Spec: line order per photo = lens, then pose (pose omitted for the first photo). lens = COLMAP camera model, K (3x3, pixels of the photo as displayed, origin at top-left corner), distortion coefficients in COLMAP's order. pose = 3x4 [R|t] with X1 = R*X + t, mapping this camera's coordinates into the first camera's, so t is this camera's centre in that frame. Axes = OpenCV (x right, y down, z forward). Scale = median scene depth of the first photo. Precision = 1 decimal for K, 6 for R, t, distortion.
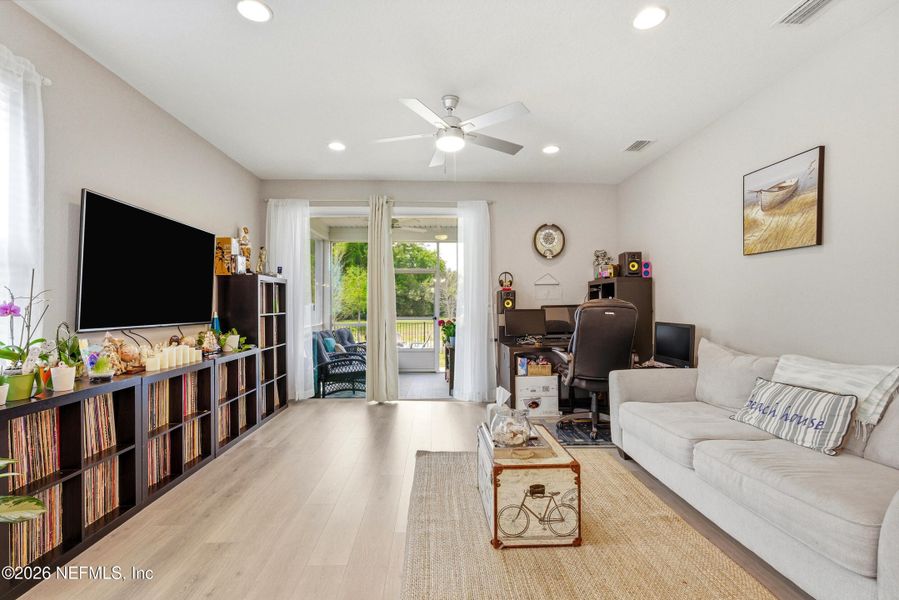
lens RADIAL K [[405.1, 0, 447.8], [0, 405.1, 302.8], [0, 0, 1]] dist [-0.009863, 0.001018]
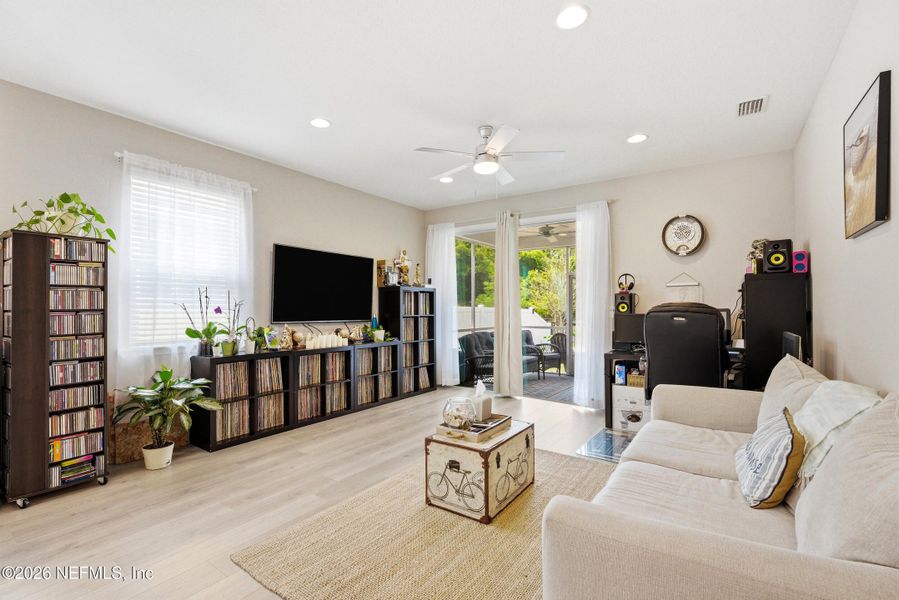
lens RADIAL K [[402.5, 0, 447.2], [0, 402.5, 303.2], [0, 0, 1]] dist [-0.010636, 0.001223]
pose [[0.798337, -0.005767, -0.602184, 0.555673], [0.000899, 0.999964, -0.008385, -0.000888], [0.602211, 0.006152, 0.798313, 0.025866]]
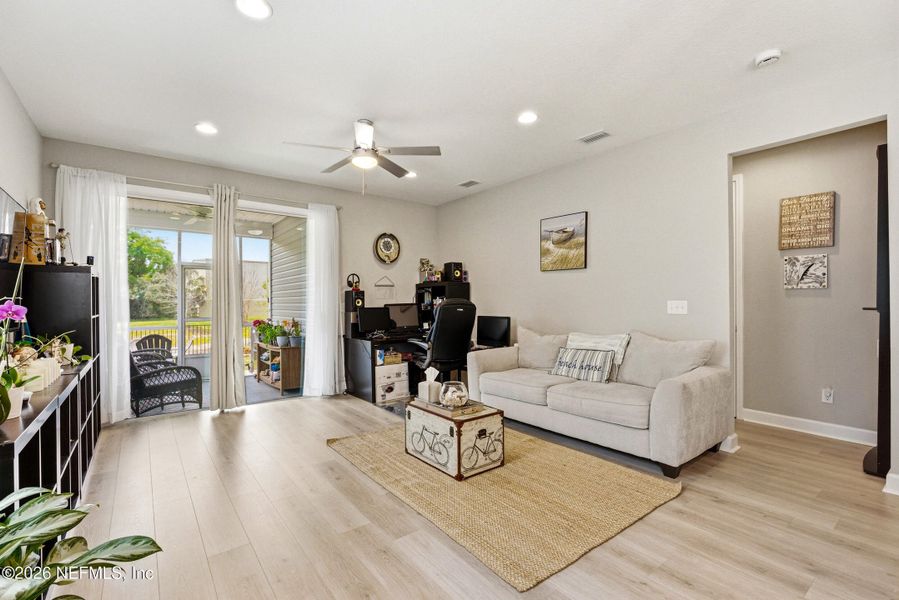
lens RADIAL K [[404.0, 0, 449.6], [0, 404.0, 302.2], [0, 0, 1]] dist [-0.015220, 0.000353]
pose [[0.811216, -0.001110, 0.584746, -0.425213], [0.000815, 0.999999, 0.000767, 0.000814], [-0.584747, -0.000145, 0.811216, -0.051890]]
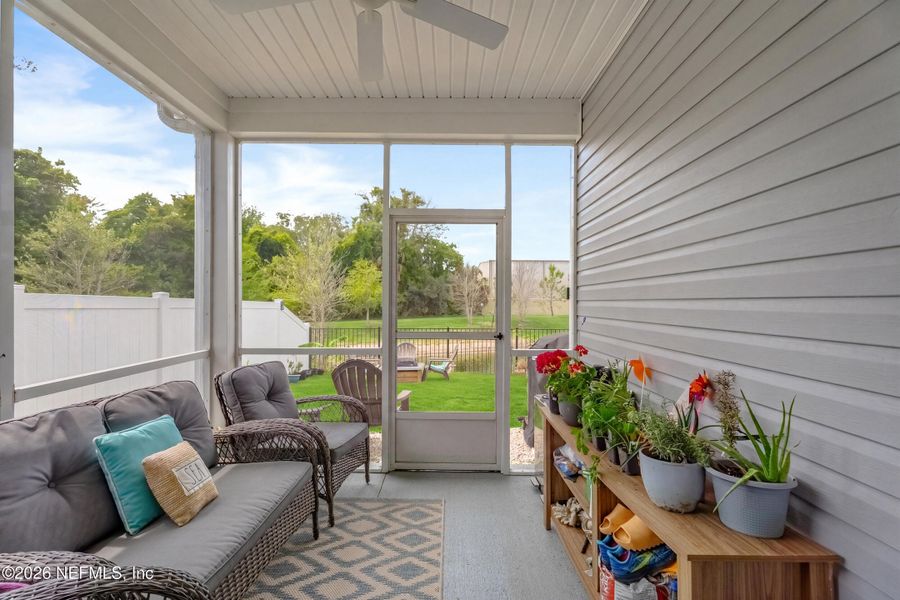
lens RADIAL K [[403.0, 0, 447.7], [0, 403.0, 303.2], [0, 0, 1]] dist [-0.010636, 0.001223]
pose [[0.999426, 0.005646, -0.033417, -0.168934], [-0.005439, 0.999965, 0.006300, 0.009129], [0.033452, -0.006115, 0.999422, 1.483218]]
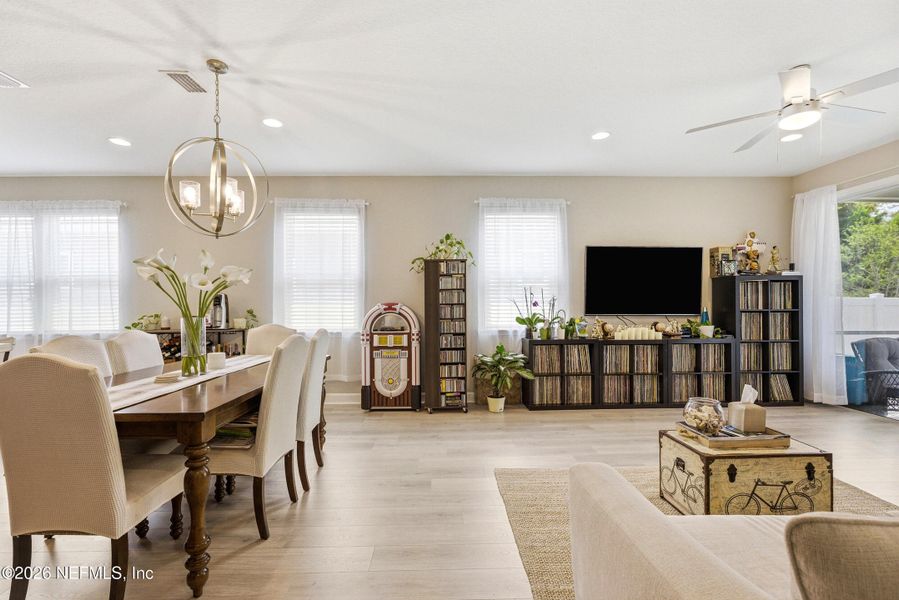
lens RADIAL K [[405.1, 0, 447.8], [0, 405.1, 302.8], [0, 0, 1]] dist [-0.009863, 0.001018]
pose [[-0.004548, 0.001565, -0.999988, 0.829404], [0.009162, 0.999957, 0.001524, -0.000473], [0.999948, -0.009155, -0.004562, 0.210440]]
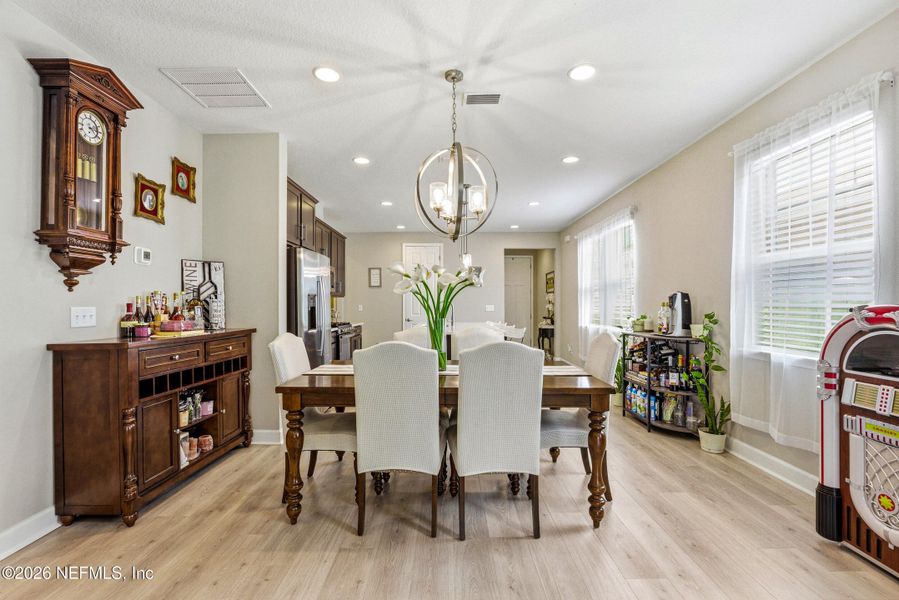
lens RADIAL K [[402.5, 0, 447.2], [0, 402.5, 303.2], [0, 0, 1]] dist [-0.010636, 0.001223]
pose [[-0.999306, 0.004330, 0.036990, 0.038604], [0.004014, 0.999955, -0.008602, 0.000088], [-0.037026, -0.008448, -0.999279, 0.562168]]
